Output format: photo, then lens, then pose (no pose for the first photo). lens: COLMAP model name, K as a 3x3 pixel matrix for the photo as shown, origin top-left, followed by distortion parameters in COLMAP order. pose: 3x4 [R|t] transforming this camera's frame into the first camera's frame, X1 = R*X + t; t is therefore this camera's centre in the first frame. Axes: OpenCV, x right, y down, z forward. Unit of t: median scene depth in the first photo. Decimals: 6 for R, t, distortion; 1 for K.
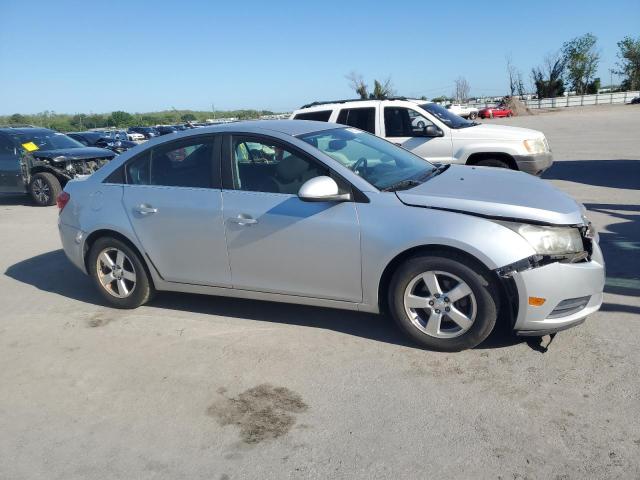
lens RADIAL K [[520.8, 0, 317.9], [0, 520.8, 238.7], [0, 0, 1]] dist [0.011149, -0.017602]
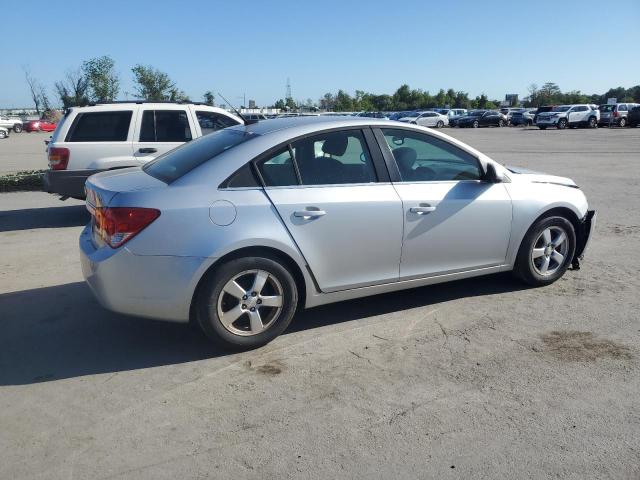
lens RADIAL K [[520.8, 0, 317.9], [0, 520.8, 238.7], [0, 0, 1]] dist [0.011149, -0.017602]
pose [[0.599516, -0.122089, 0.790996, -0.441886], [0.149628, 0.987970, 0.039084, -0.019919], [-0.786252, 0.094924, 0.610571, 0.217353]]
